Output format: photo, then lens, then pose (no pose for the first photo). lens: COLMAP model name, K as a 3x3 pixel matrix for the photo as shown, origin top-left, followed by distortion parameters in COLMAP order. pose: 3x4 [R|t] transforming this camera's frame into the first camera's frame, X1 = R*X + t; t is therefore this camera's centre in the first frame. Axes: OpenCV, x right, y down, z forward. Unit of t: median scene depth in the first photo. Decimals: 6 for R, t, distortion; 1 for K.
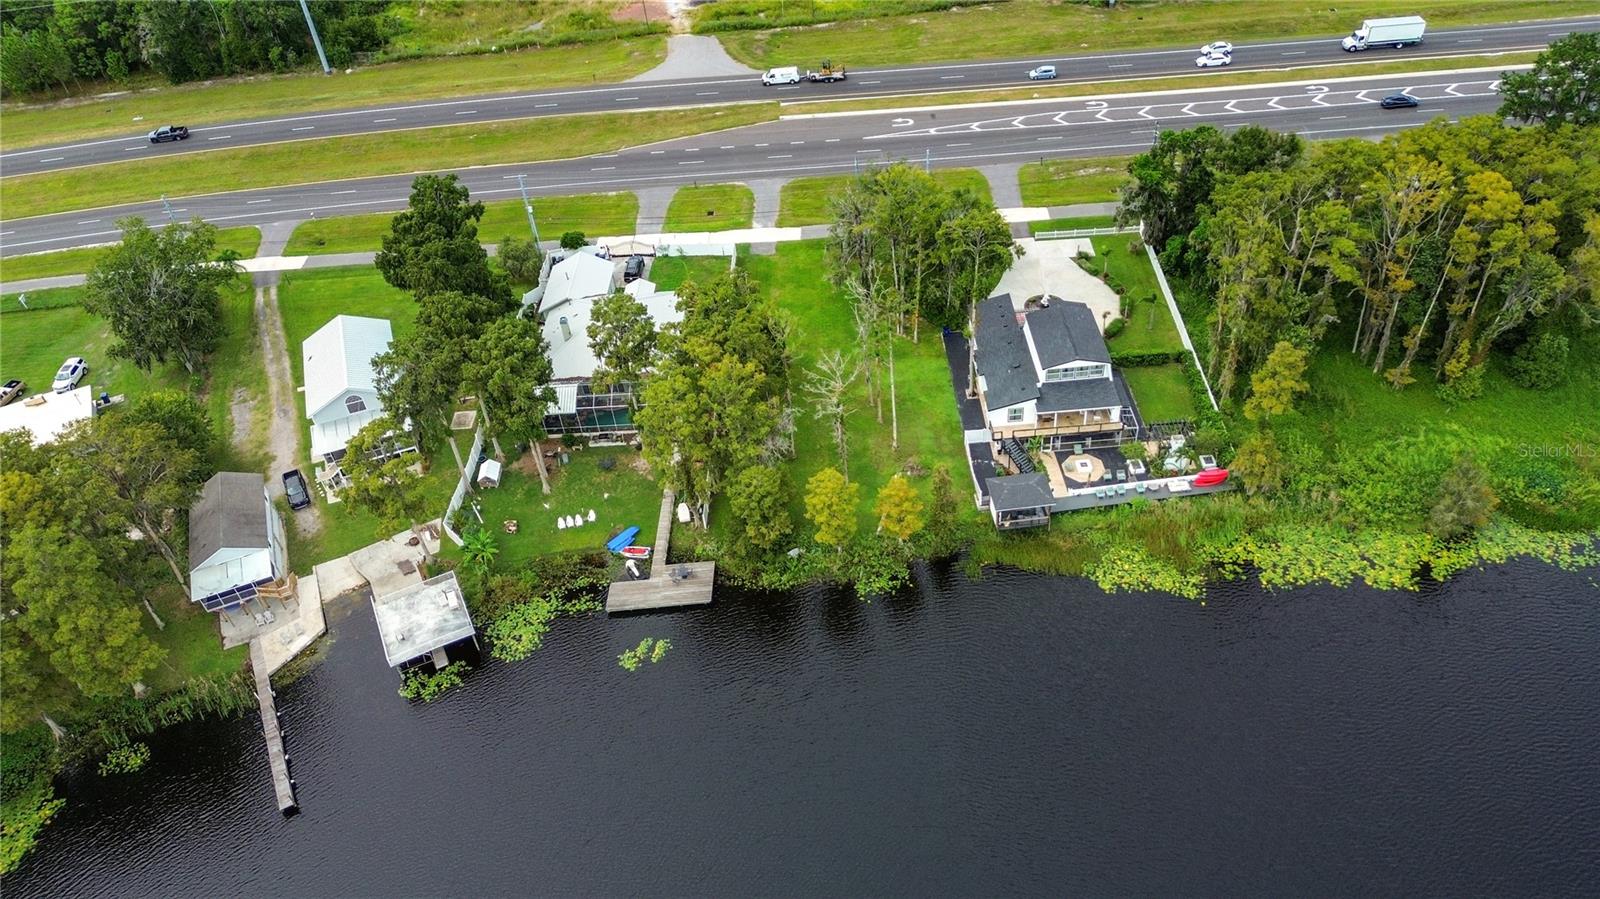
lens RADIAL K [[1132.0, 0, 803.9], [0, 1132.0, 439.6], [0, 0, 1]] dist [0.057594, -0.048931]
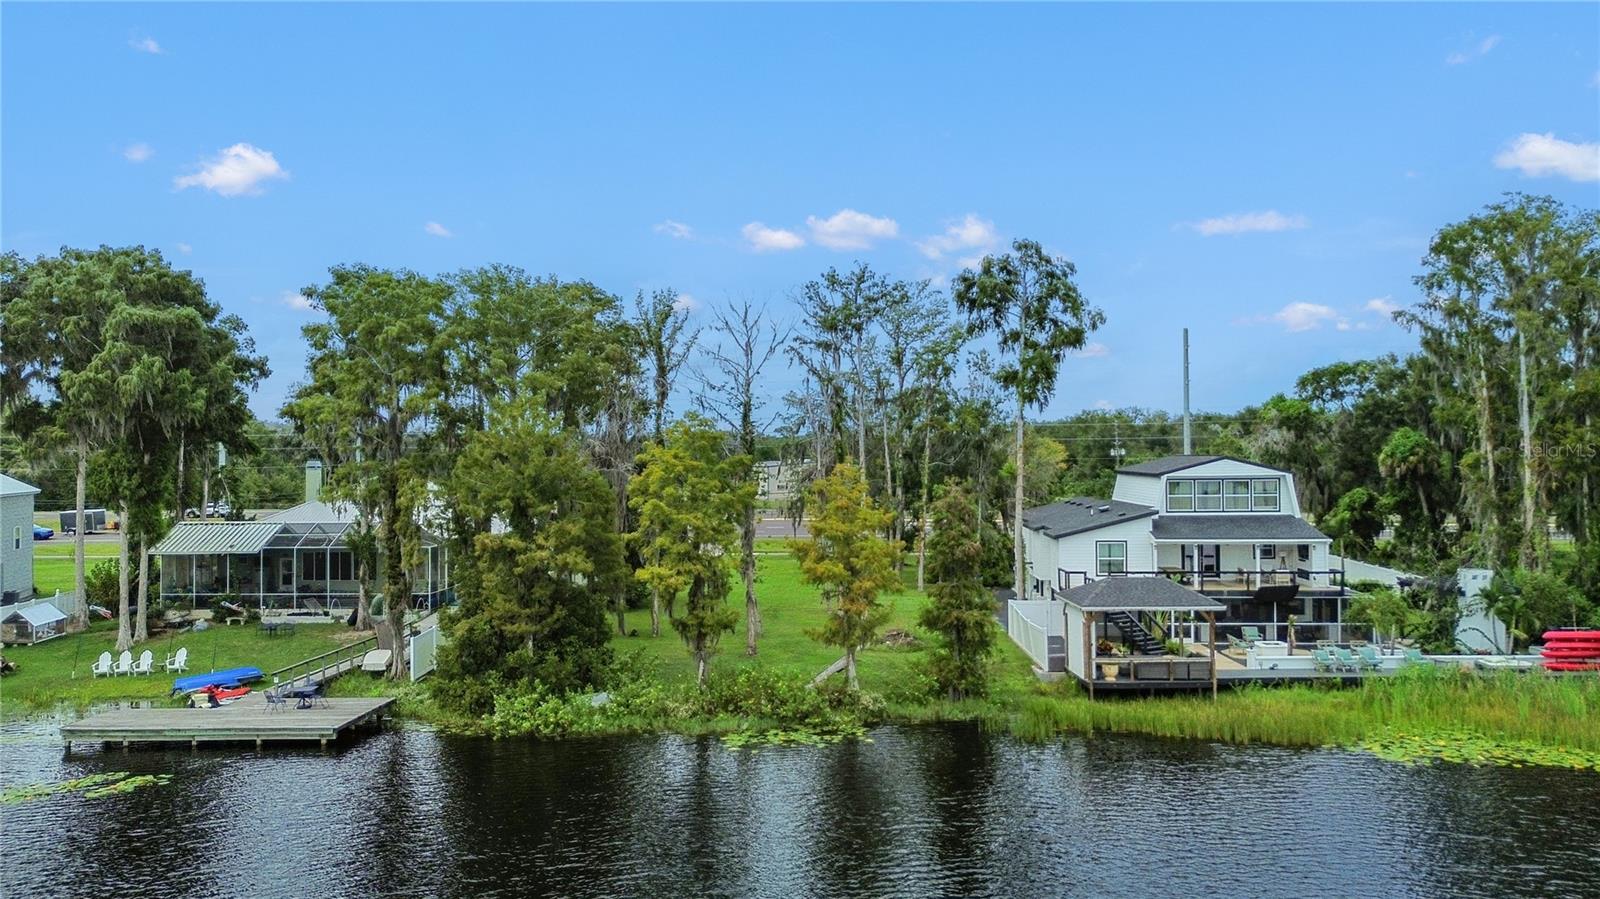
lens RADIAL K [[1204.5, 0, 799.2], [0, 1204.5, 412.3], [0, 0, 1]] dist [0.042488, -0.028736]
pose [[0.995510, 0.068216, -0.065620, 0.082538], [-0.094638, 0.730030, -0.676831, 0.297227], [0.001734, 0.680003, 0.733208, 0.573663]]
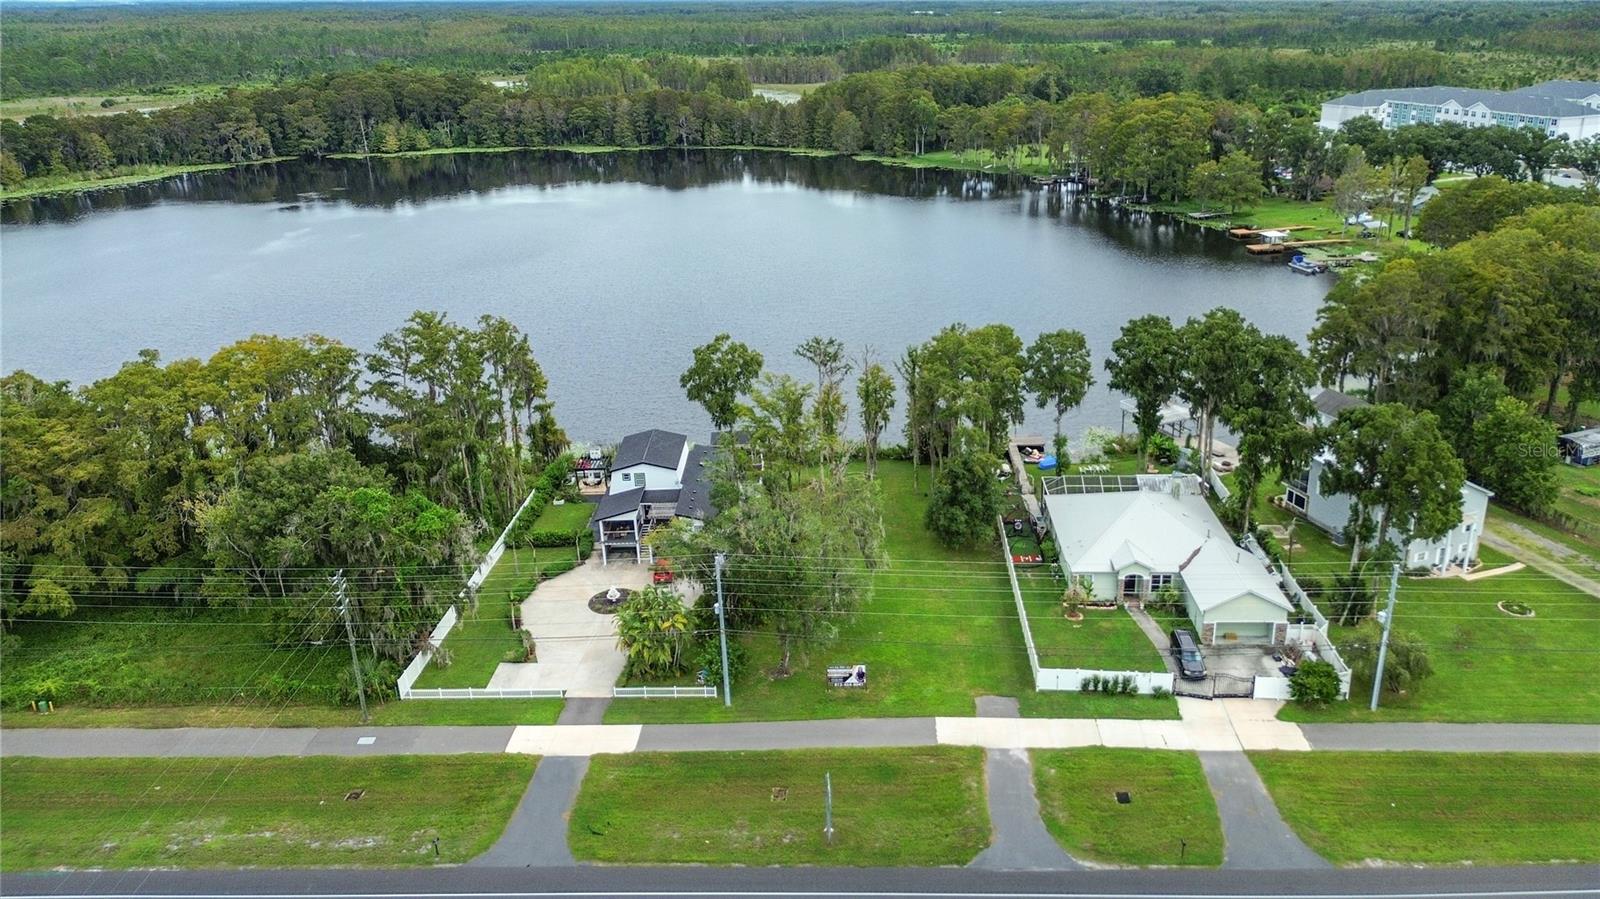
lens RADIAL K [[1100.6, 0, 850.7], [0, 1100.6, 446.7], [0, 0, 1]] dist [0.042834, -0.000414]
pose [[-0.995223, 0.089386, 0.039259, 0.008018], [0.075814, 0.454255, 0.887640, -0.993297], [0.061509, 0.886376, -0.458862, 1.491950]]
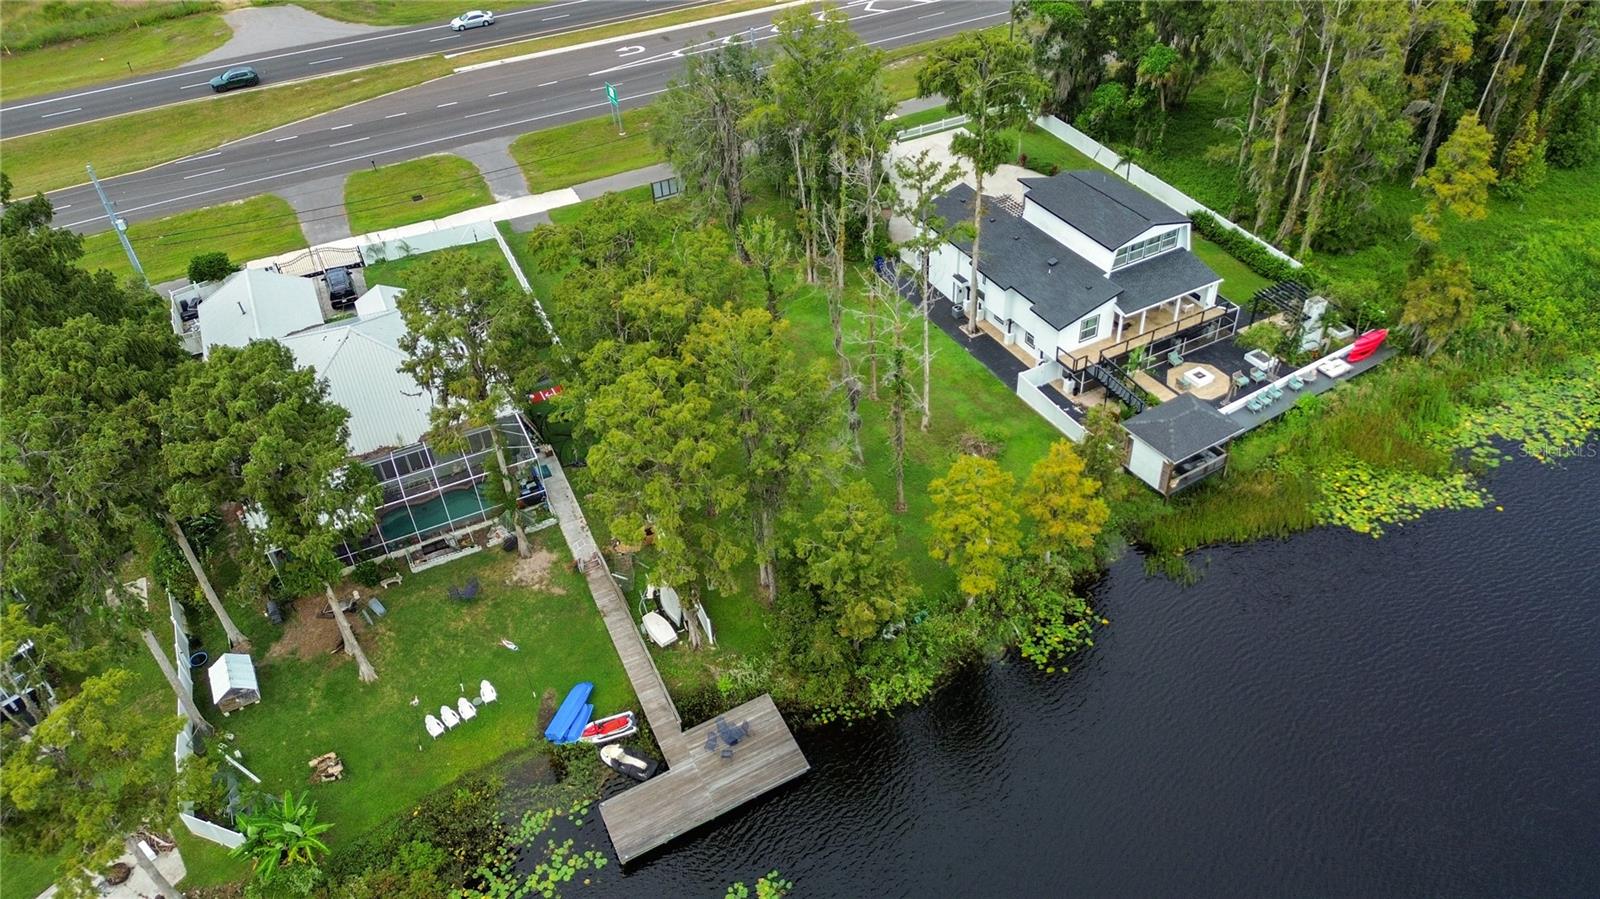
lens RADIAL K [[1132.0, 0, 803.9], [0, 1132.0, 439.6], [0, 0, 1]] dist [0.057594, -0.048931]
pose [[0.896731, -0.250626, 0.364775, -0.217067], [0.272690, 0.962057, -0.009355, 0.001076], [-0.348589, 0.107860, 0.931049, 0.451590]]
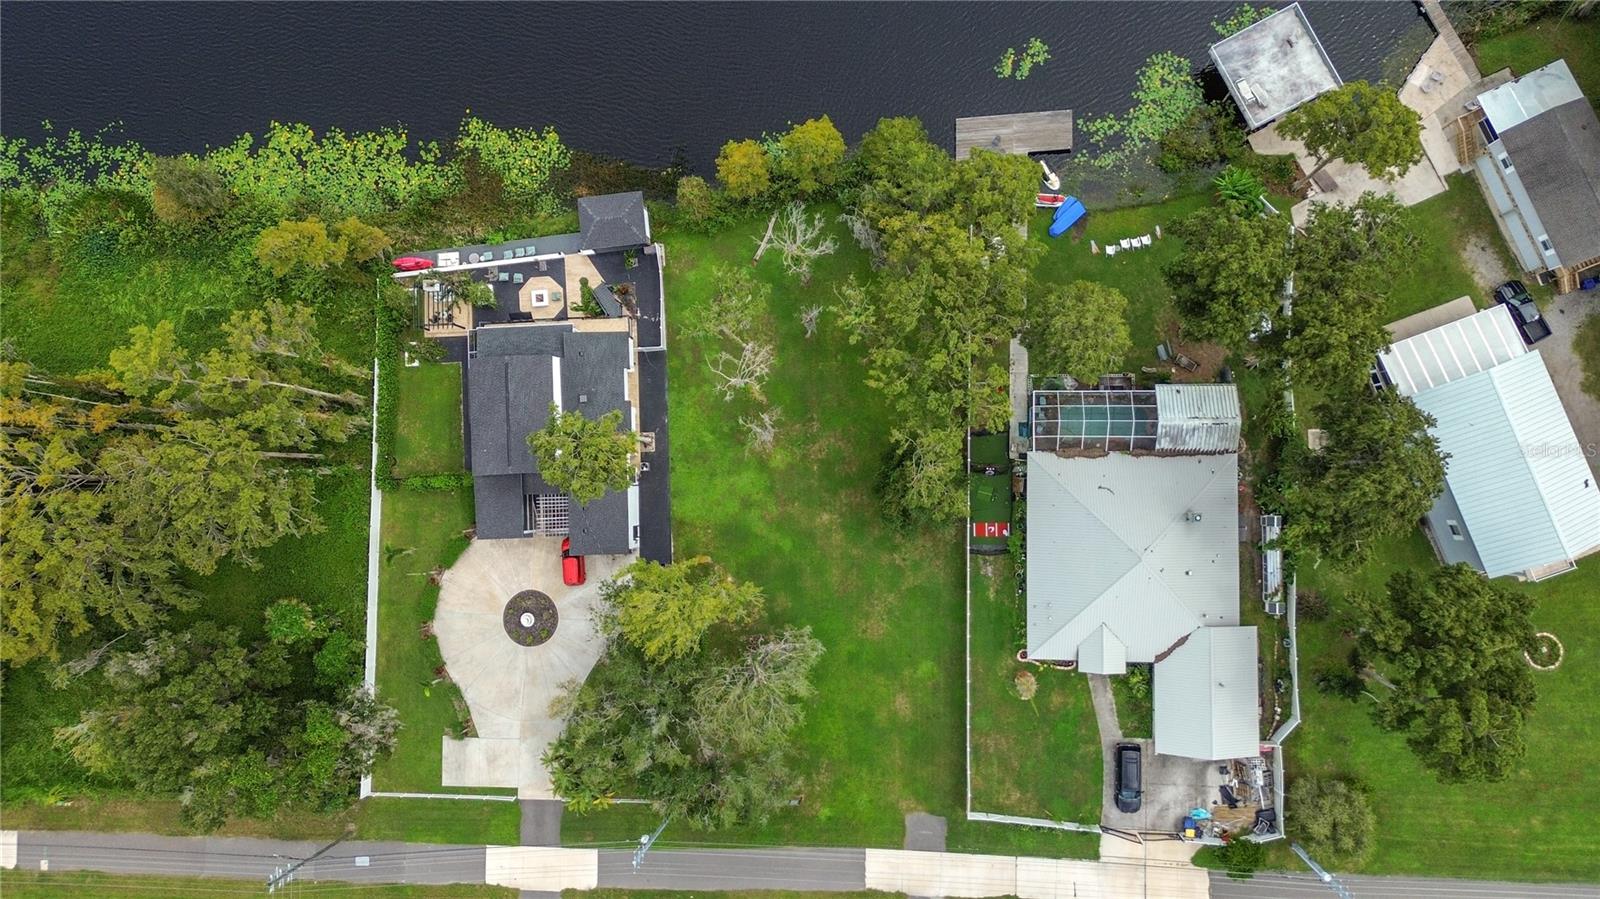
lens RADIAL K [[1145.4, 0, 804.0], [0, 1145.4, 454.0], [0, 0, 1]] dist [0.062965, -0.061525]
pose [[-0.983879, 0.012475, 0.178398, -0.113575], [0.132015, -0.622269, 0.771591, -0.710055], [0.120637, 0.782704, 0.610591, 0.565121]]
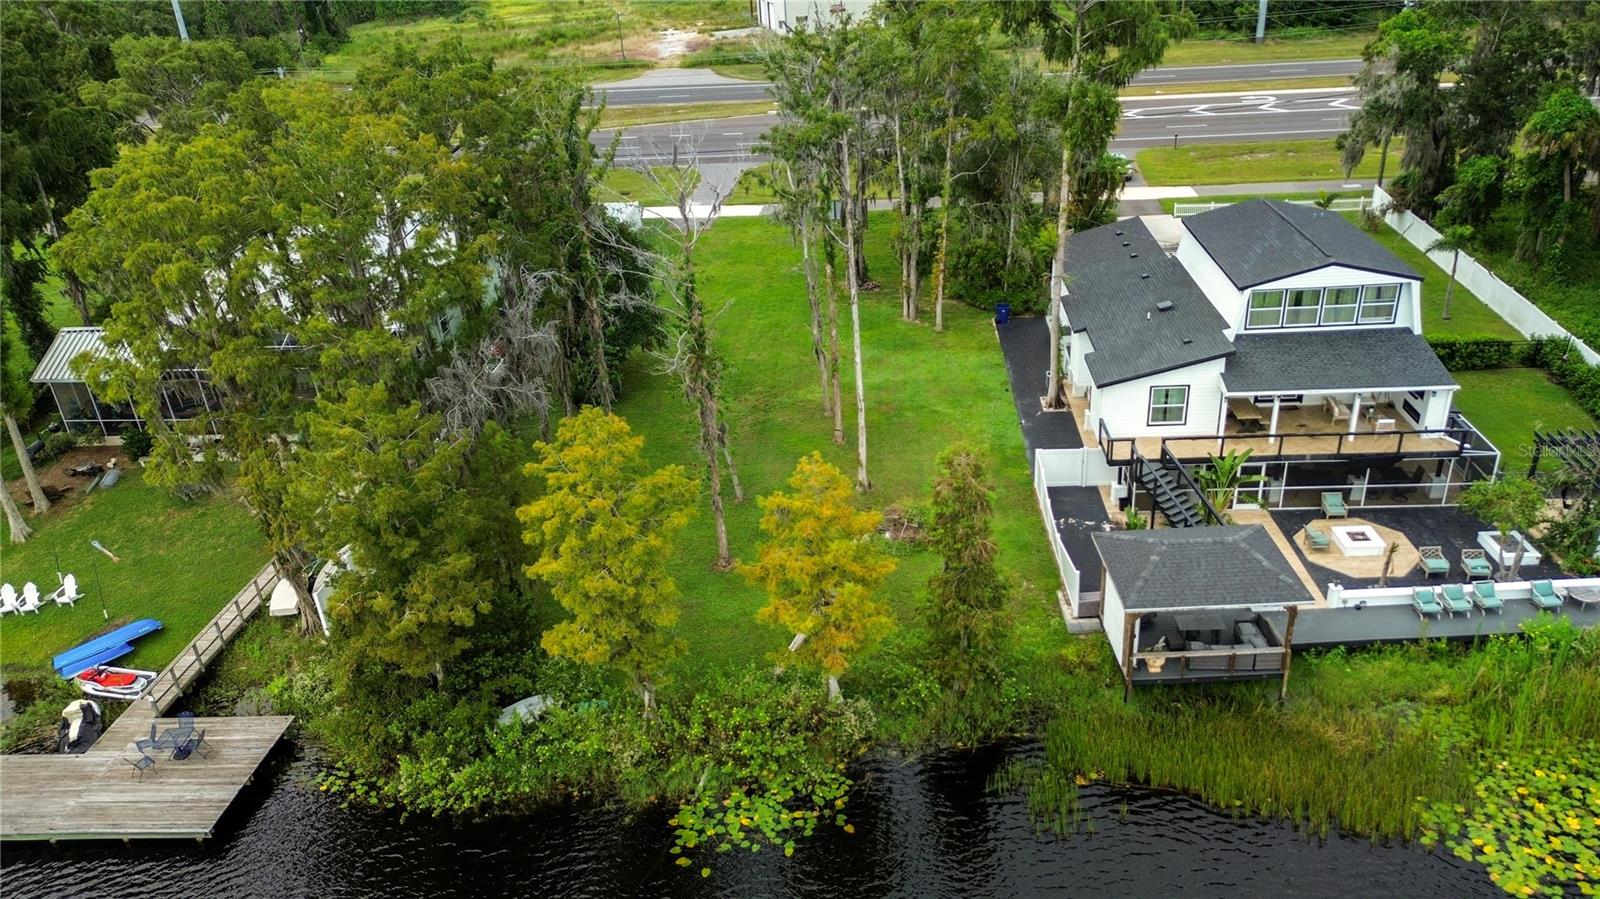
lens RADIAL K [[1132.0, 0, 803.9], [0, 1132.0, 439.6], [0, 0, 1]] dist [0.057594, -0.048931]
pose [[0.995756, 0.056728, -0.072465, 0.090378], [-0.072389, 0.969022, -0.236129, 0.091573], [0.056825, 0.240372, 0.969016, 0.613050]]
